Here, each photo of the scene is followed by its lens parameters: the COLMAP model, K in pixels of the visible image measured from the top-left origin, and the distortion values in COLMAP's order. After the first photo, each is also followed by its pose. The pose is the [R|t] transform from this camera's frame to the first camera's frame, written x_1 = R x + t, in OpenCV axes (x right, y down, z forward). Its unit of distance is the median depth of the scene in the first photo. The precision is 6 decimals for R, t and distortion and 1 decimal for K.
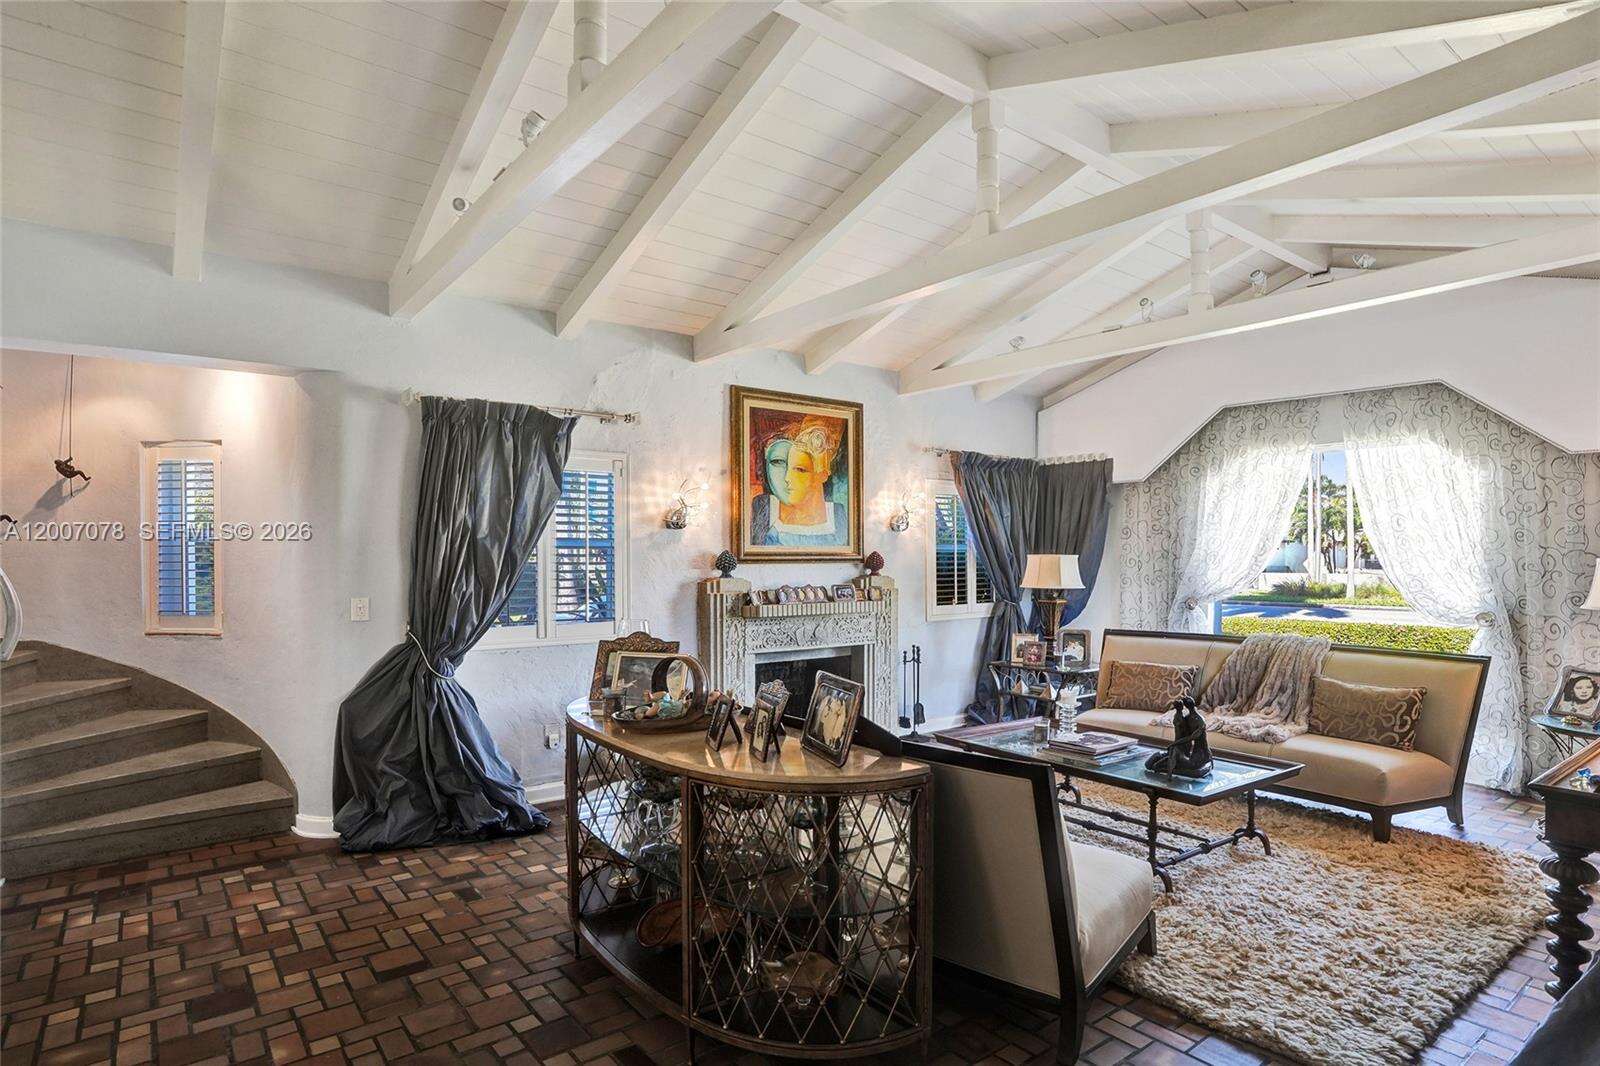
lens RADIAL K [[872.2, 0, 824.1], [0, 872.2, 561.8], [0, 0, 1]] dist [-0.047514, 0.026516]
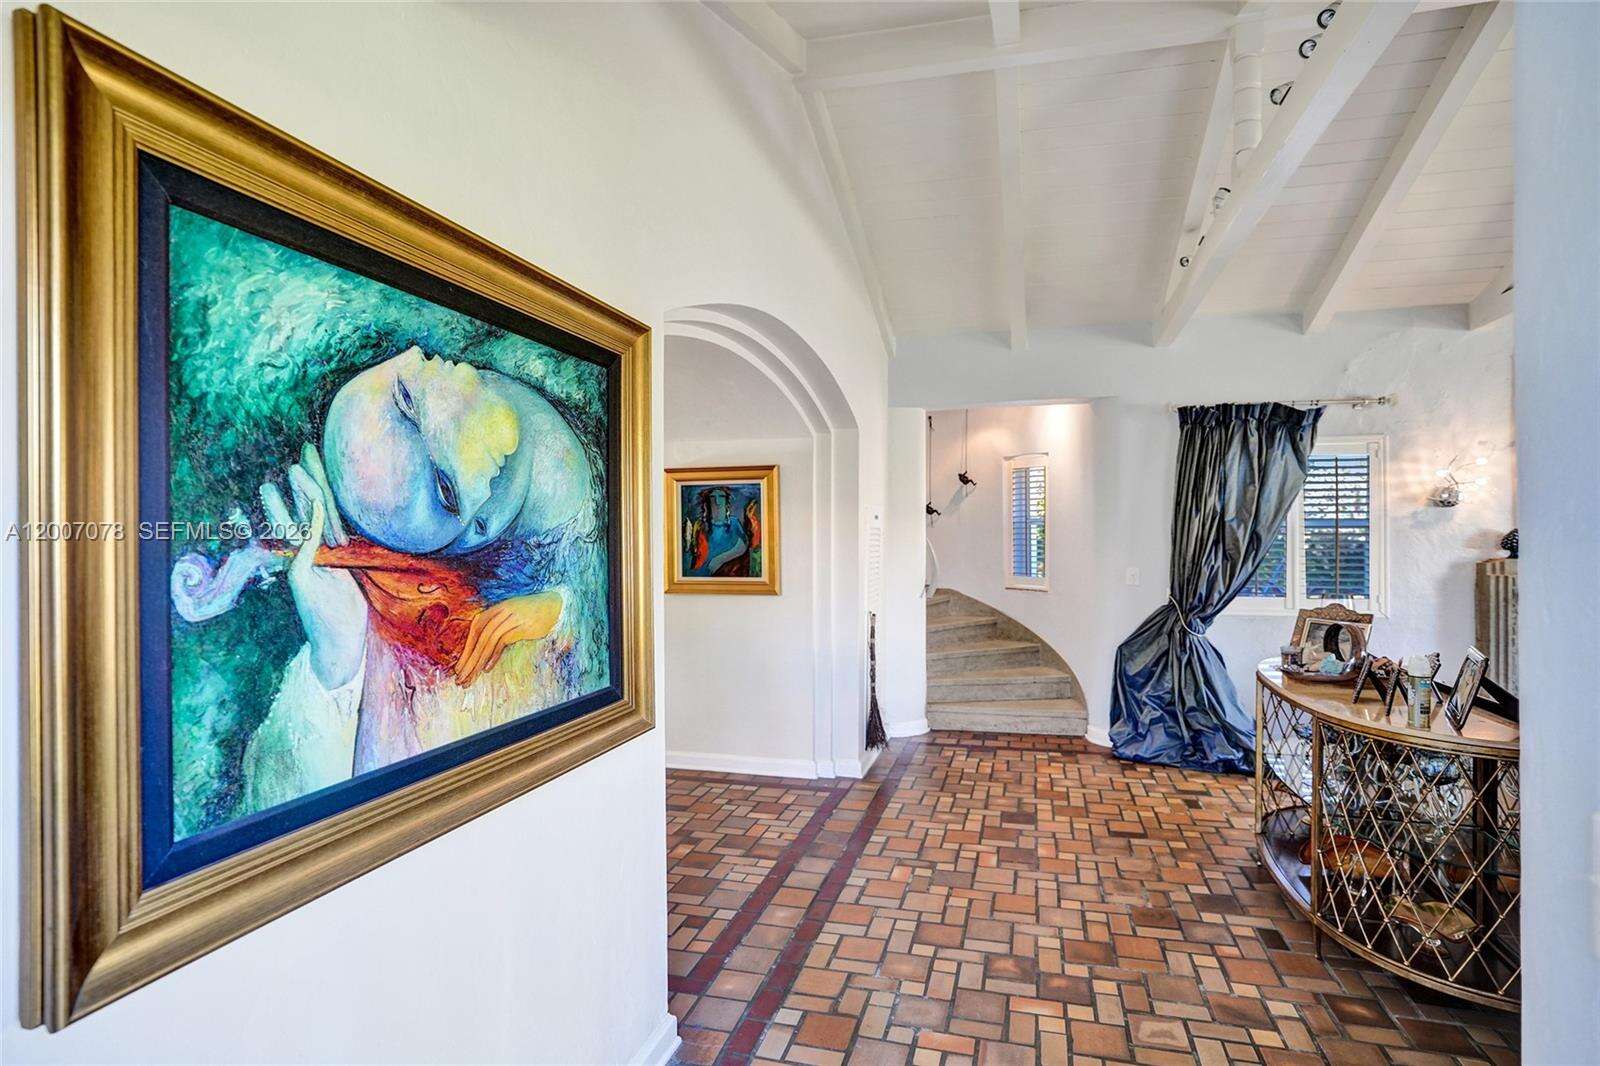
lens RADIAL K [[872.2, 0, 800.5], [0, 872.2, 532.3], [0, 0, 1]] dist [-0.047514, 0.026516]
pose [[0.586654, -0.000801, -0.809838, 0.221683], [-0.003394, 0.999988, -0.003447, -0.005093], [0.809831, 0.004770, 0.586644, -0.169764]]
